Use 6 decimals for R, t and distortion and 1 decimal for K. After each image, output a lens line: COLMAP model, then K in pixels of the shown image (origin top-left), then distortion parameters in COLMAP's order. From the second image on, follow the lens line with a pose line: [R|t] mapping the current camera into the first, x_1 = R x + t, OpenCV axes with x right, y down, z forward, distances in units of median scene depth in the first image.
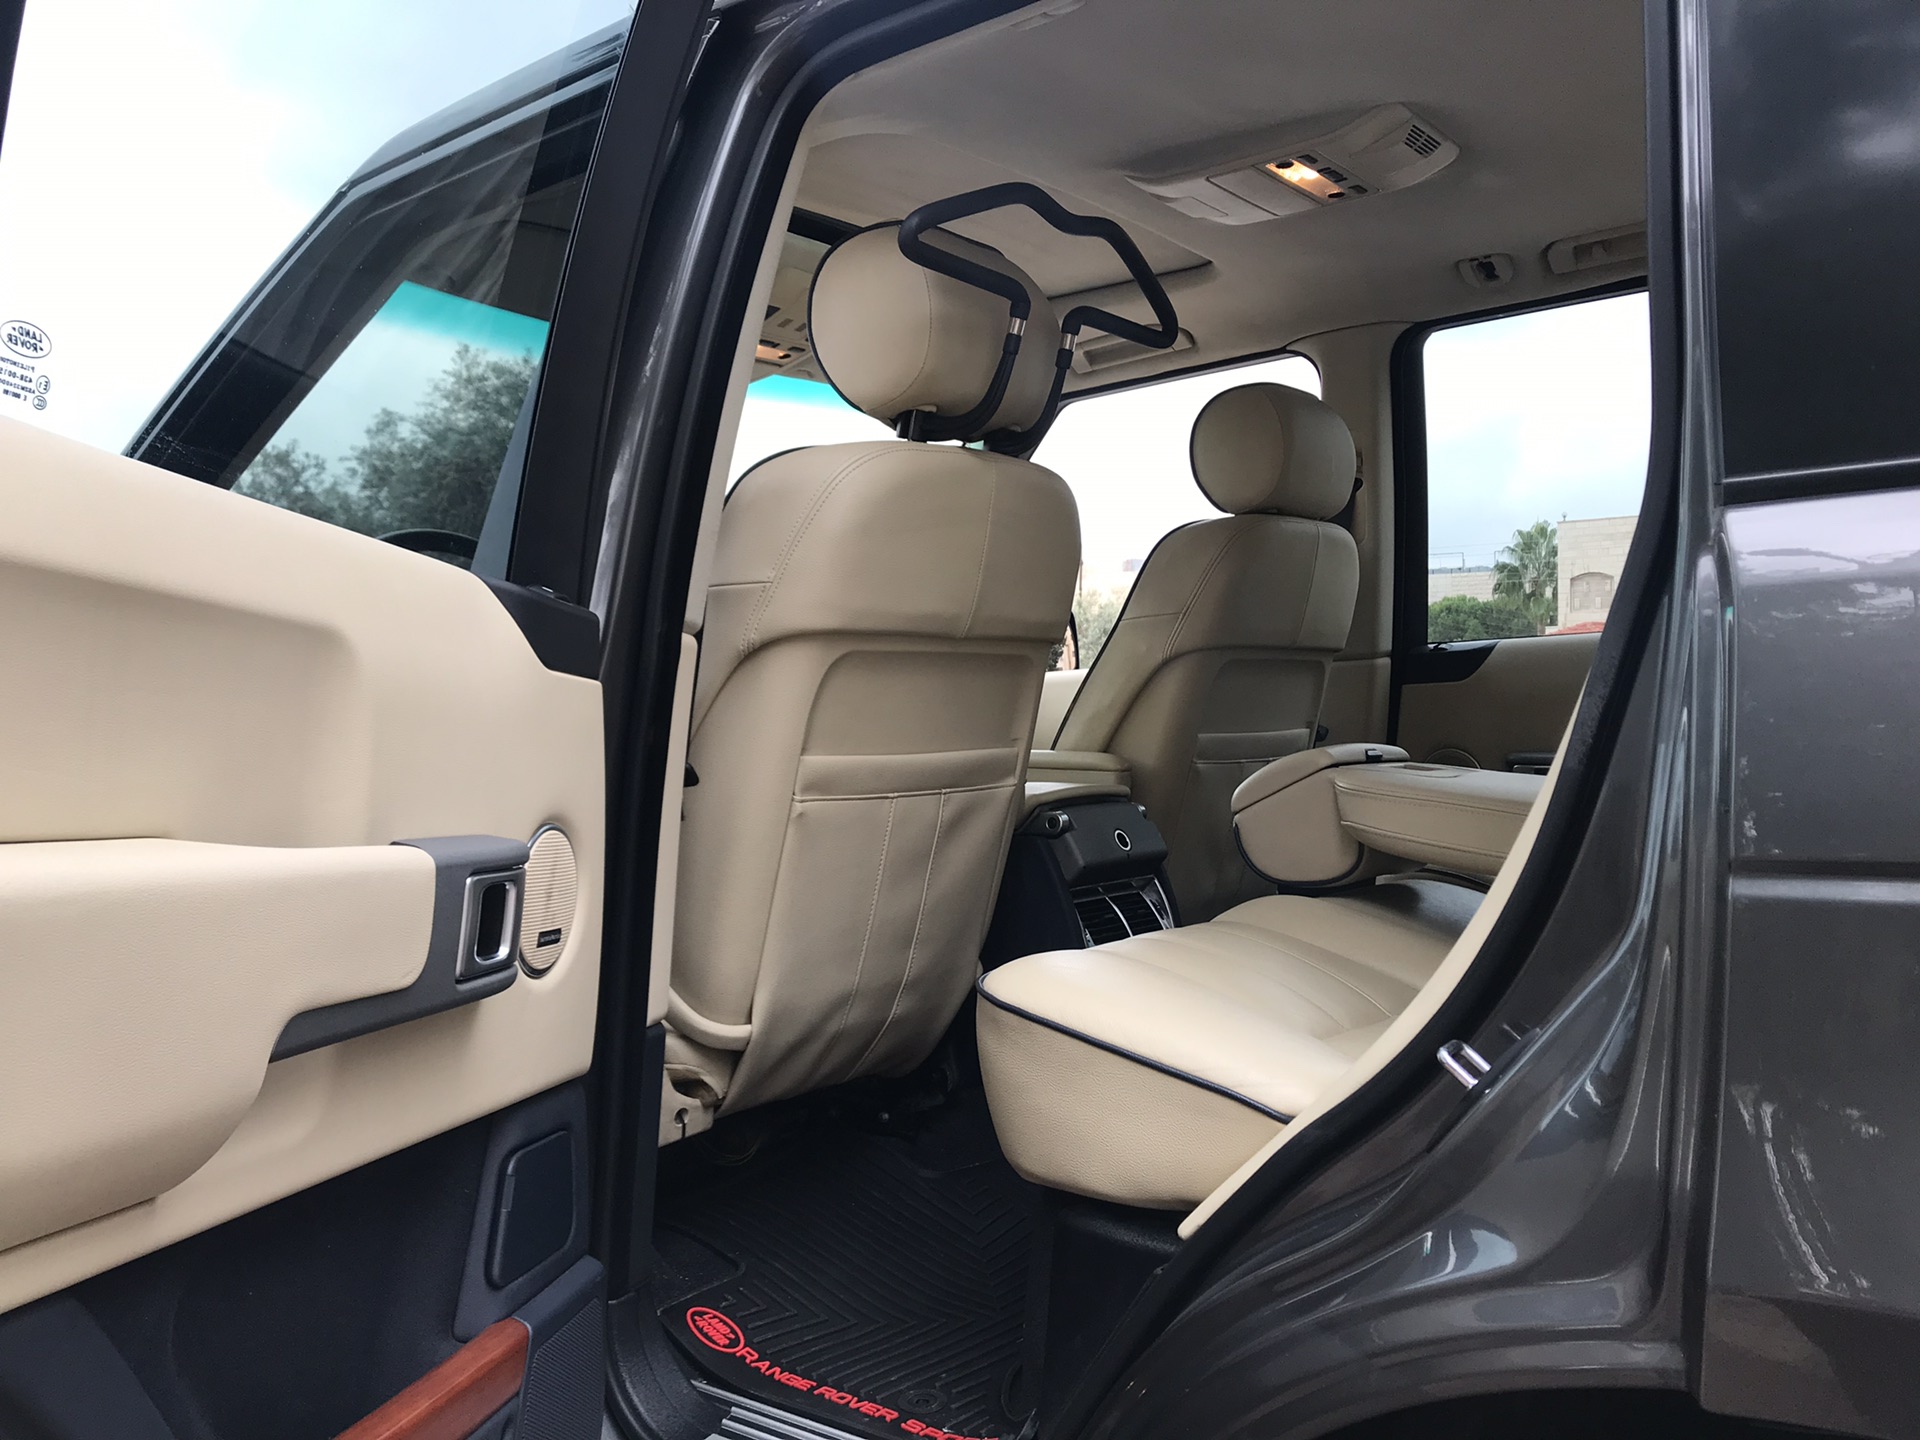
lens RADIAL K [[1567.2, 0, 942.6], [0, 1567.2, 720.1], [0, 0, 1]] dist [0.039229, -0.020089]
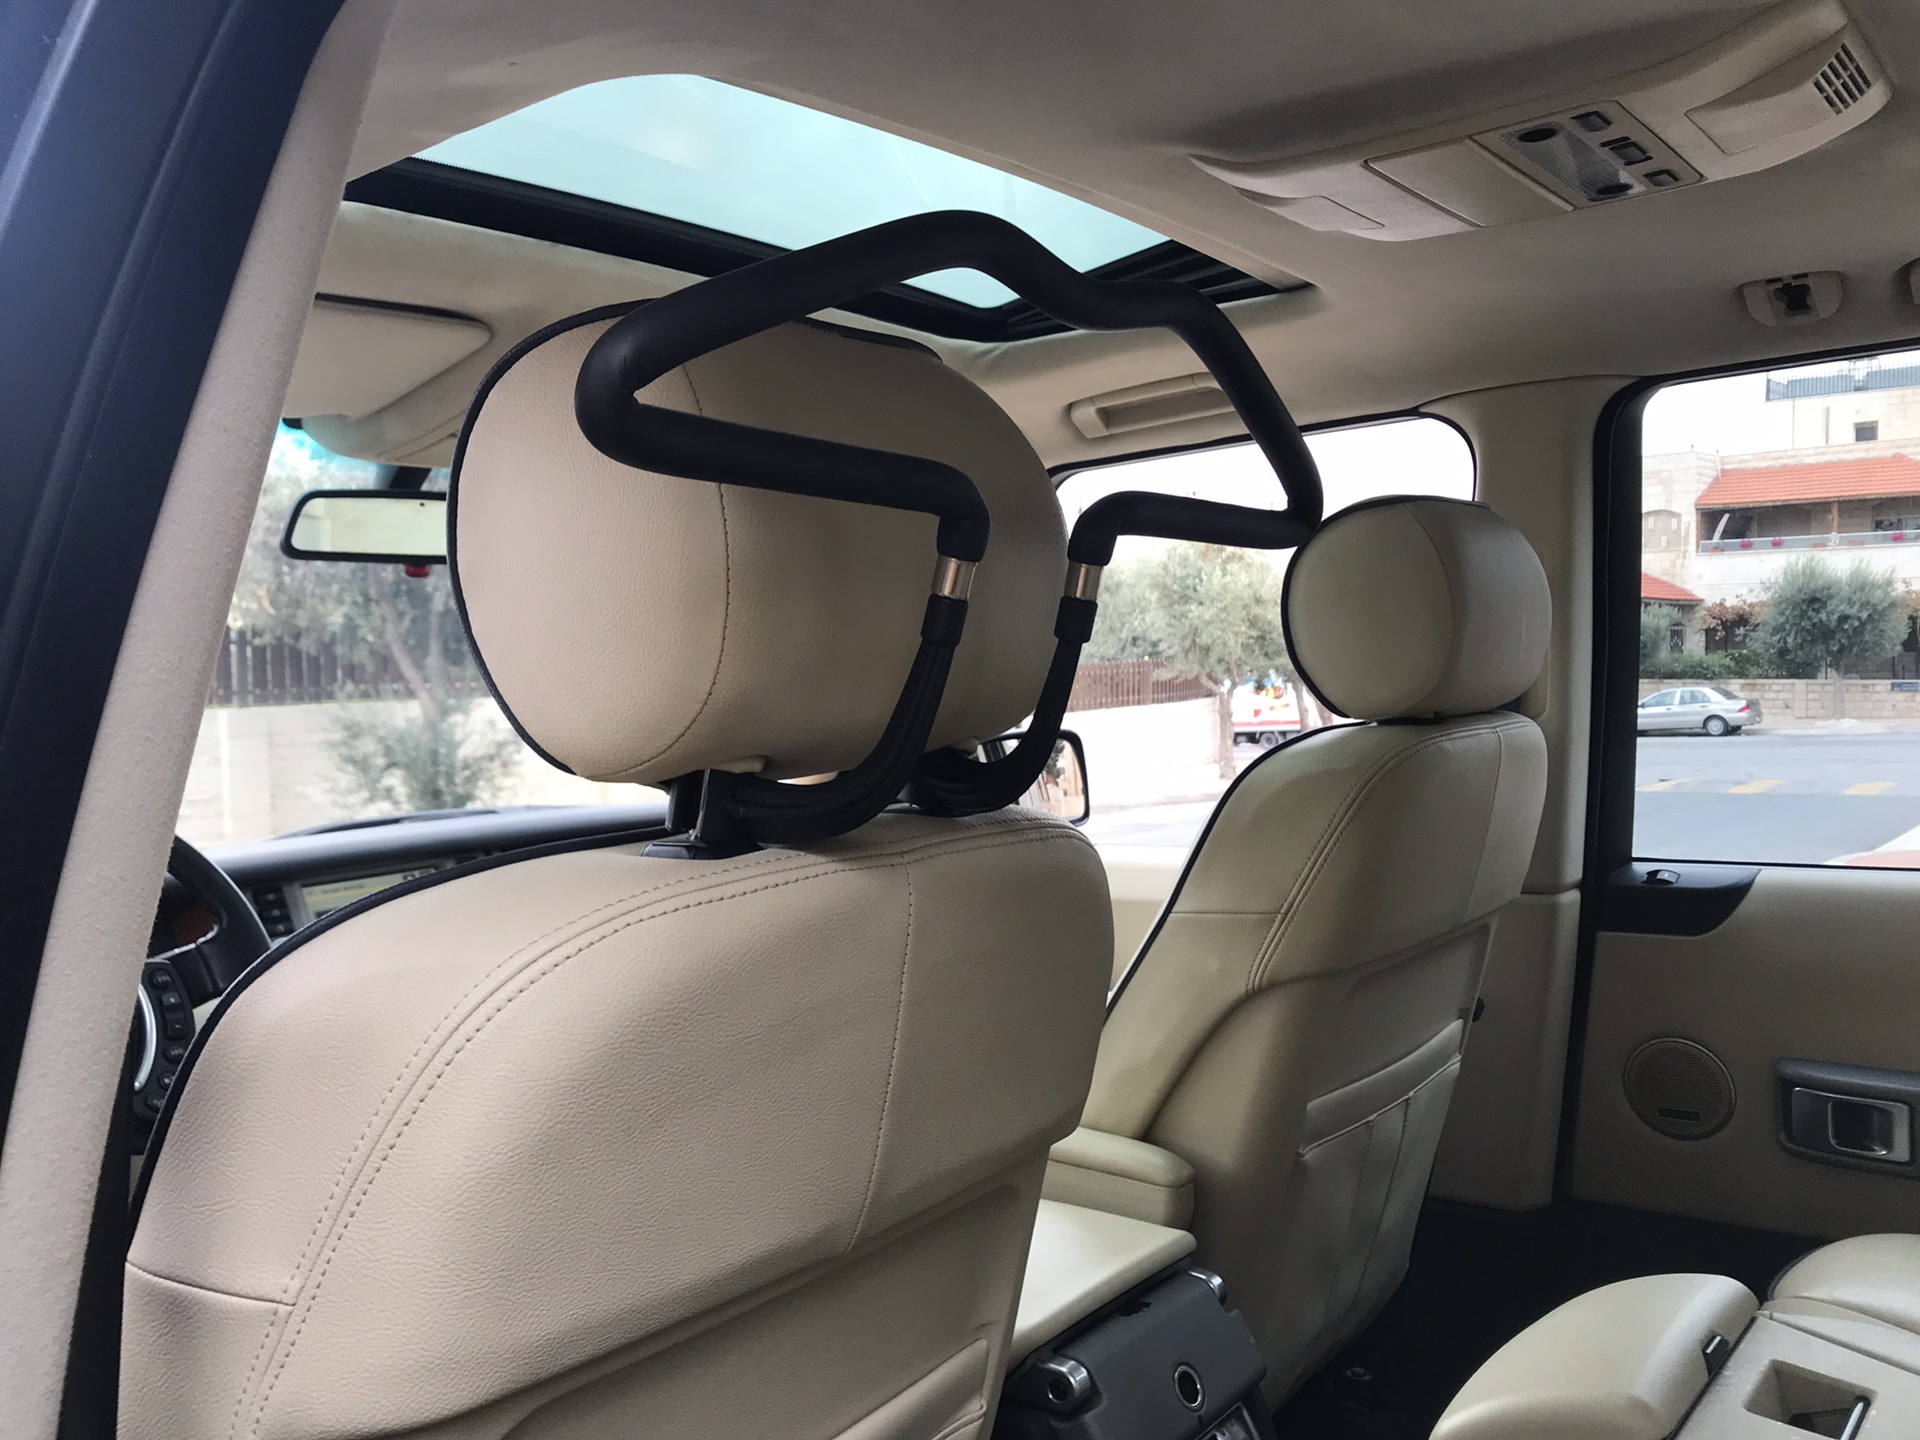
lens RADIAL K [[1567.2, 0, 949.0], [0, 1567.2, 721.4], [0, 0, 1]] dist [0.039229, -0.020089]
pose [[0.999887, -0.014618, 0.003621, 0.040216], [0.014482, 0.999280, 0.035054, -0.208930], [-0.004131, -0.034997, 0.999379, 0.558450]]
